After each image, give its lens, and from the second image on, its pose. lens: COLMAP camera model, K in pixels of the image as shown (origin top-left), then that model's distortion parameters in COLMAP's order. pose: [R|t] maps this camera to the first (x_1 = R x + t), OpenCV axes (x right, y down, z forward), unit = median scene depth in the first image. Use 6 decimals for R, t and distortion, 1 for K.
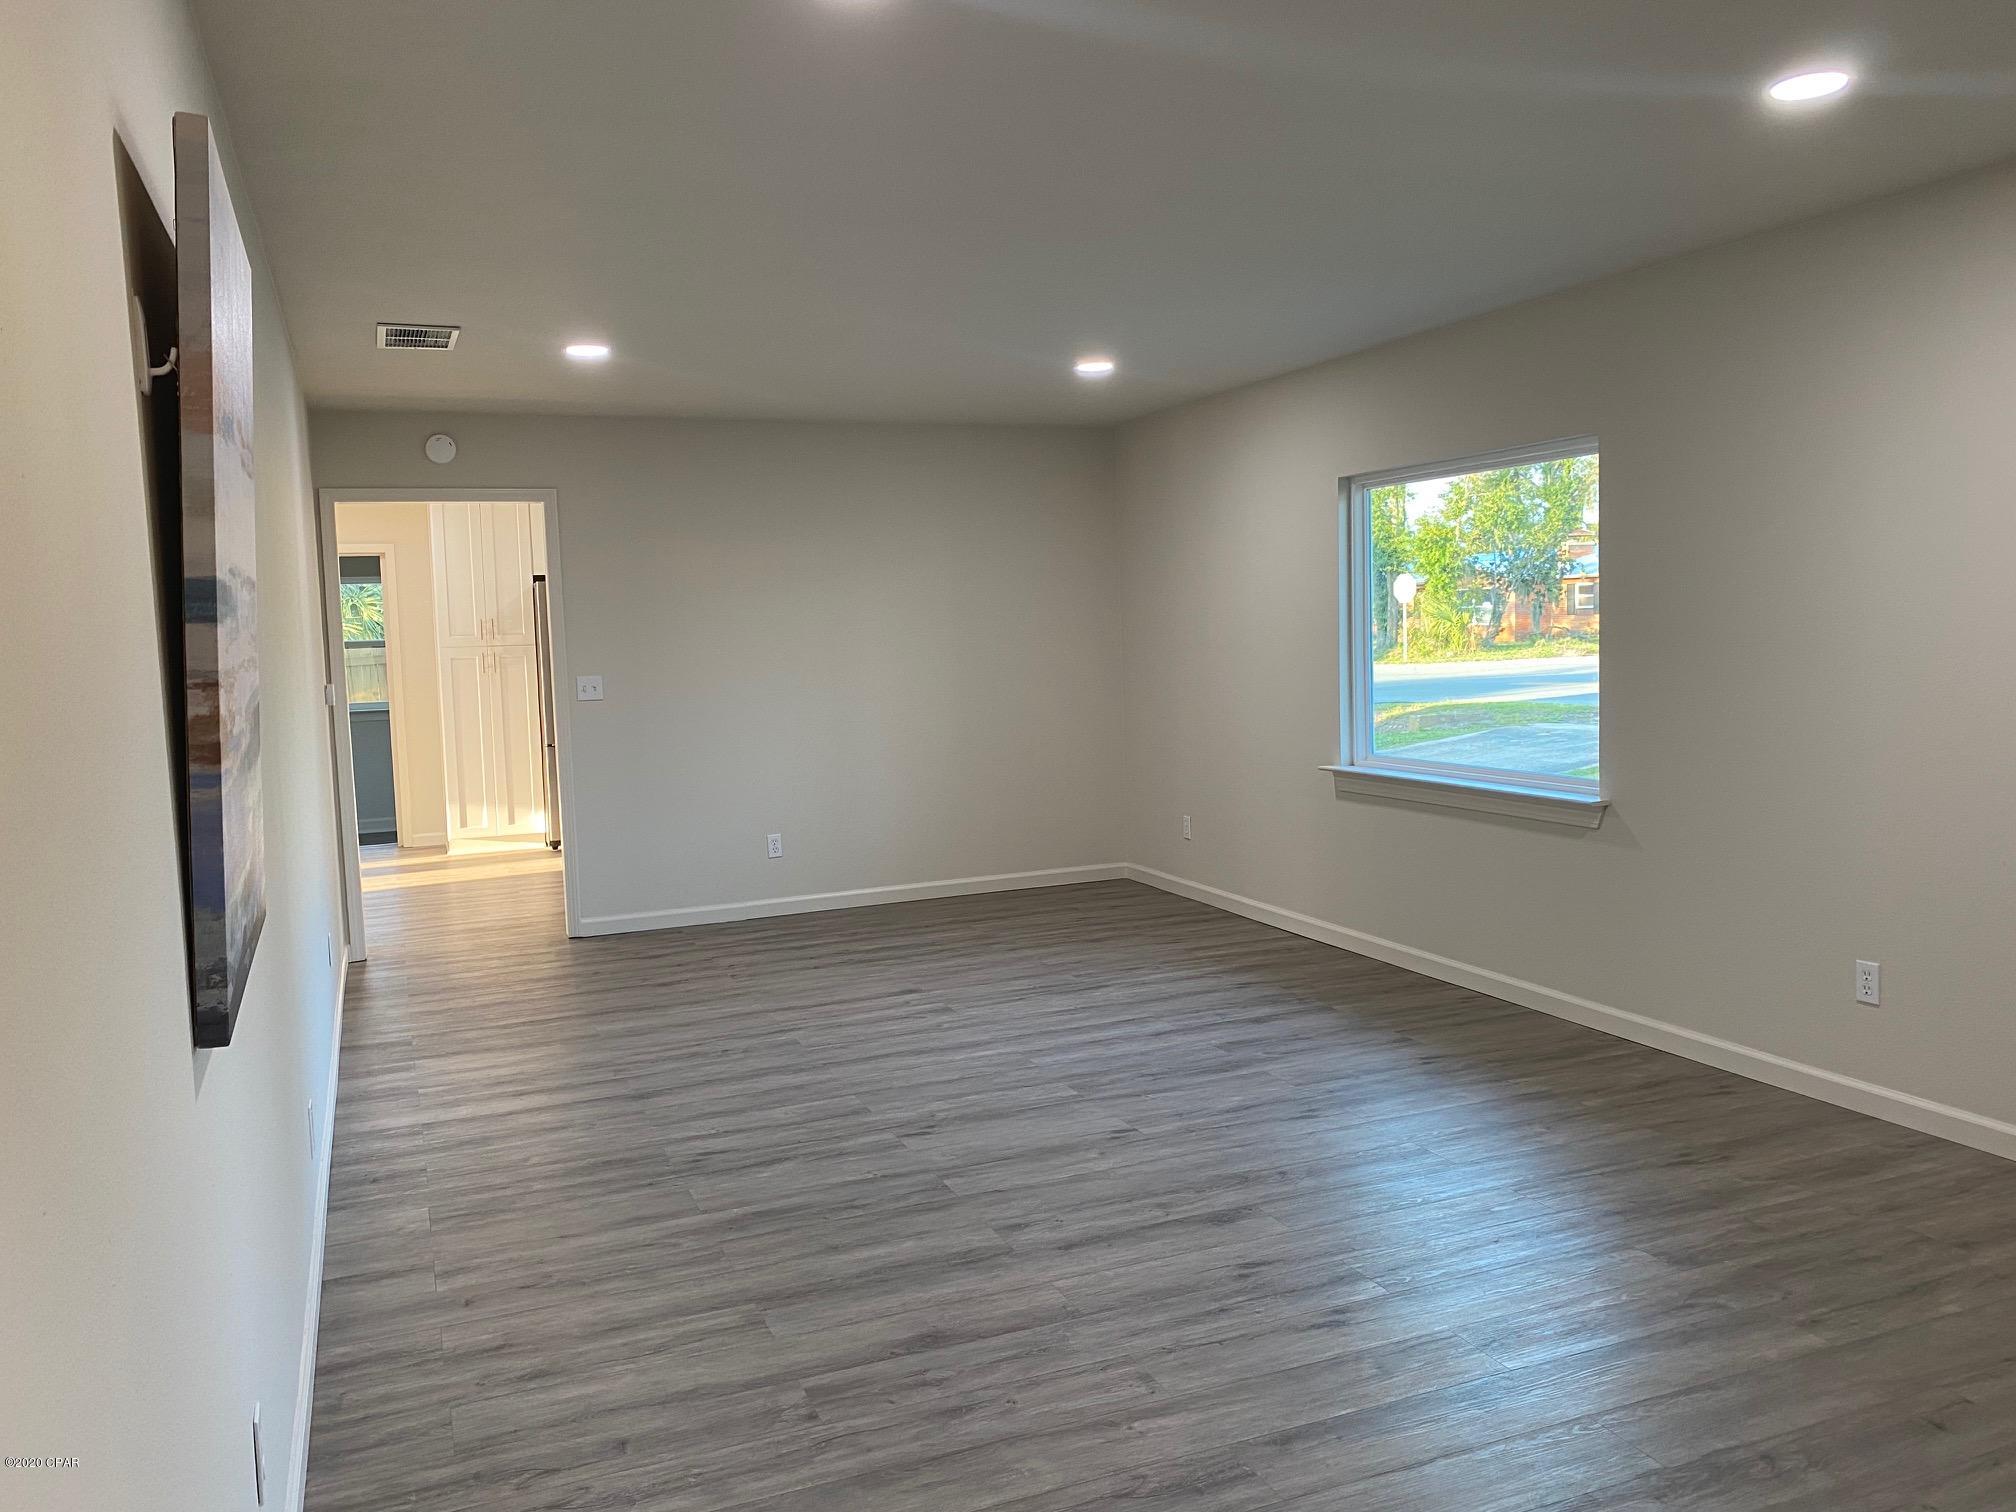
lens RADIAL K [[1588.0, 0, 1008.0], [0, 1588.0, 756.0], [0, 0, 1]] dist [0.140421, 0.000285]
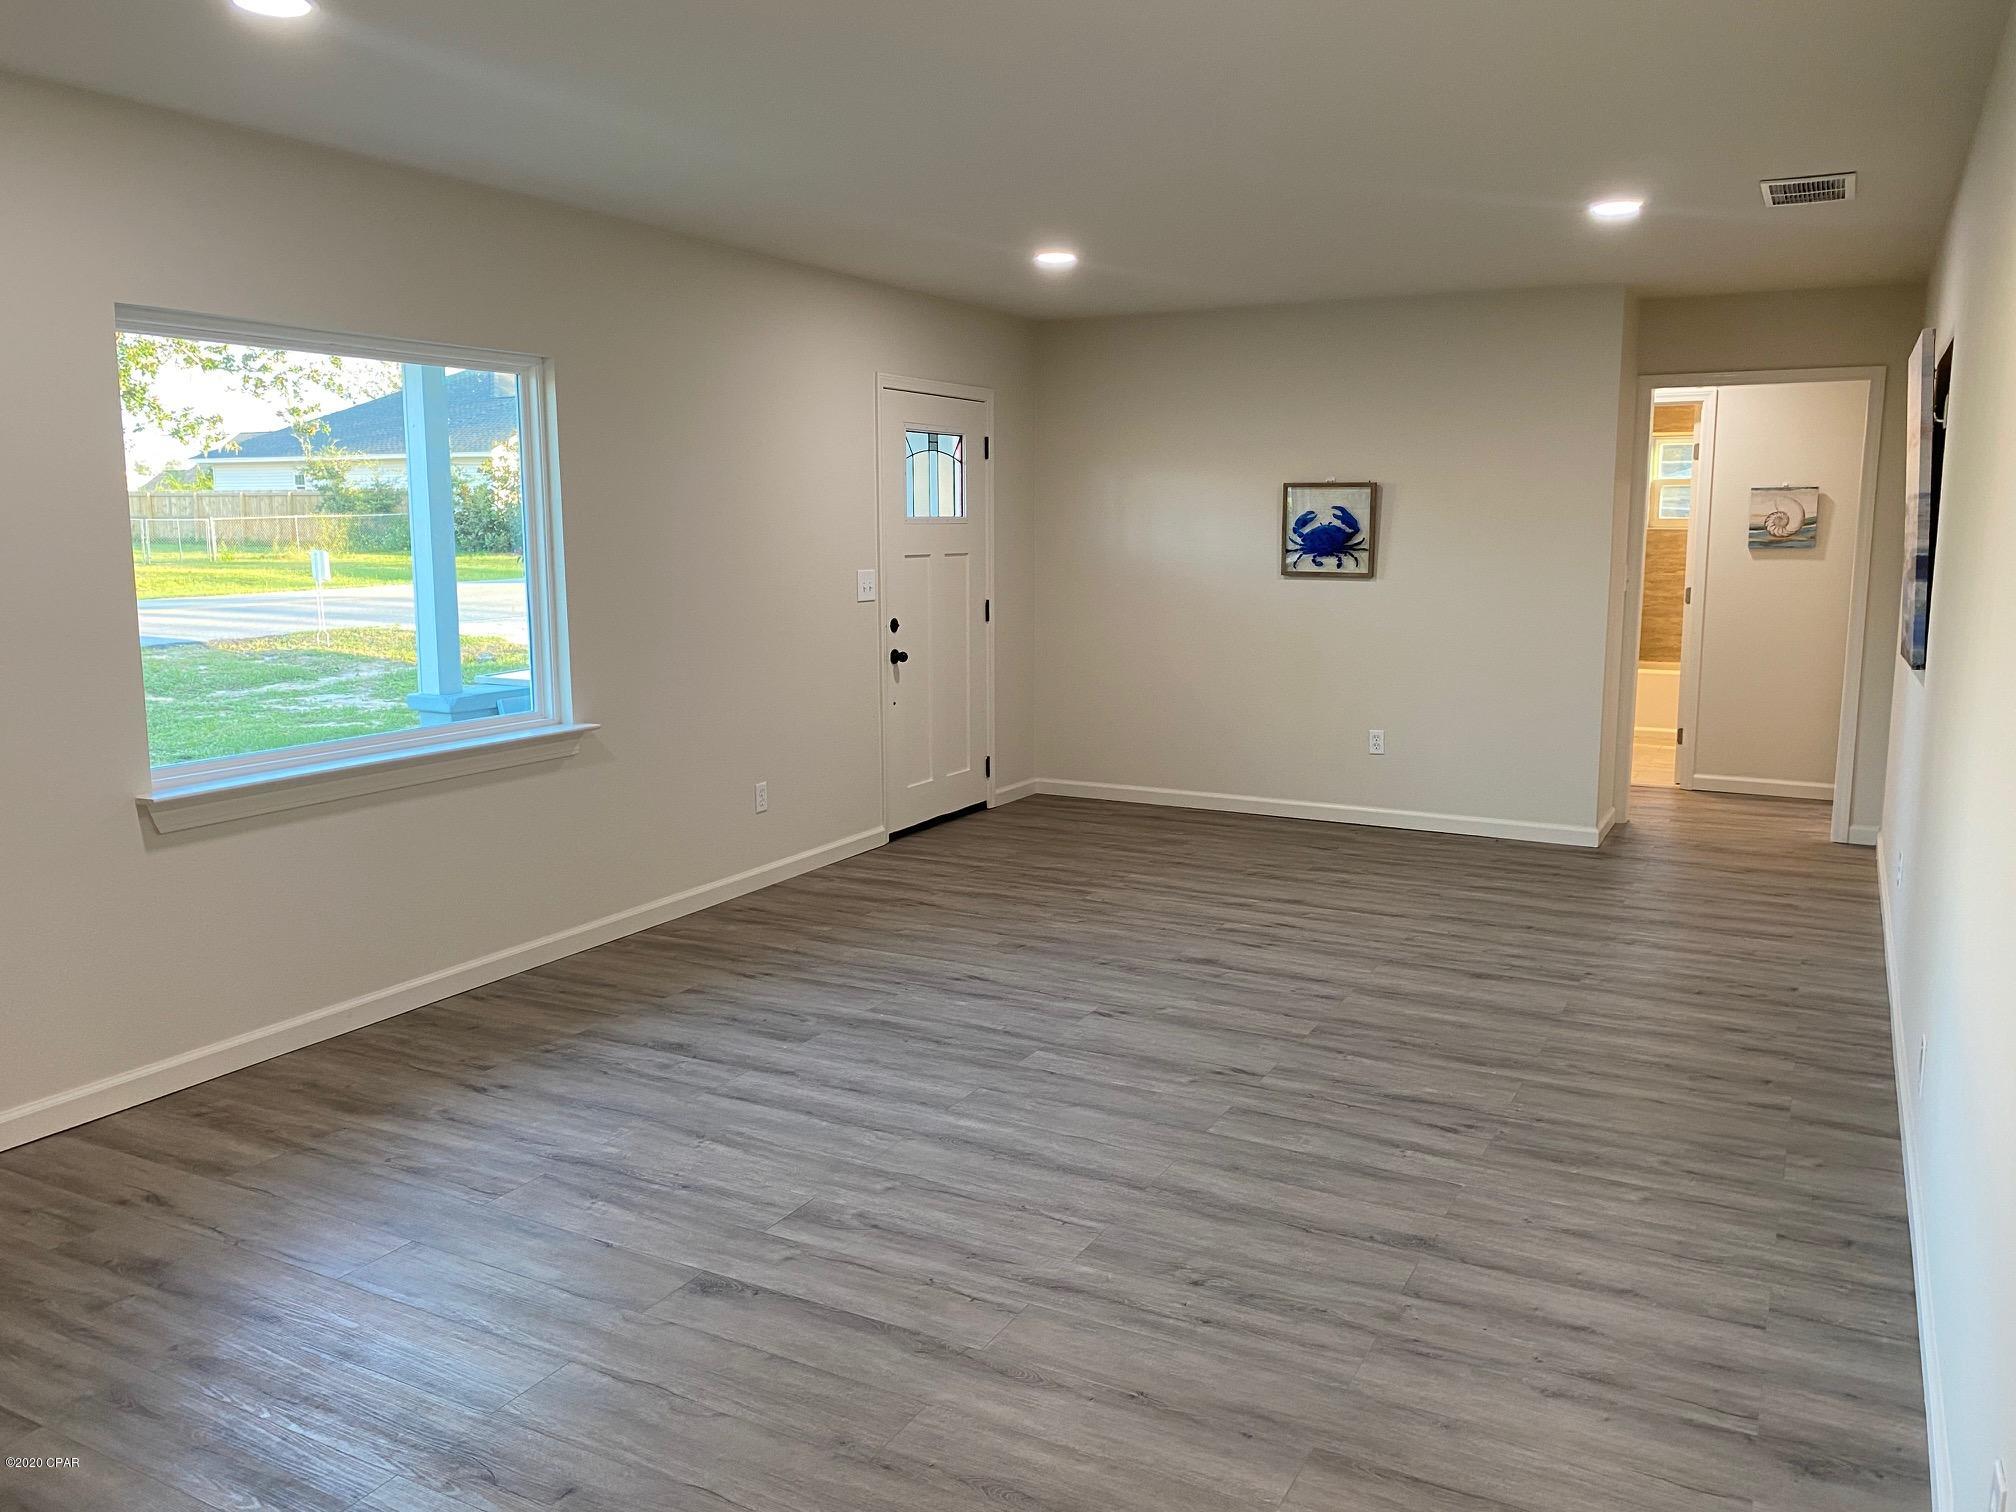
lens RADIAL K [[1554.6, 0, 1016.7], [0, 1554.6, 748.6], [0, 0, 1]] dist [0.059980, -0.007272]
pose [[-0.650684, -0.075808, 0.755555, -0.627952], [0.091433, 0.979943, 0.177063, -0.120127], [-0.753824, 0.184295, -0.630702, 1.593593]]
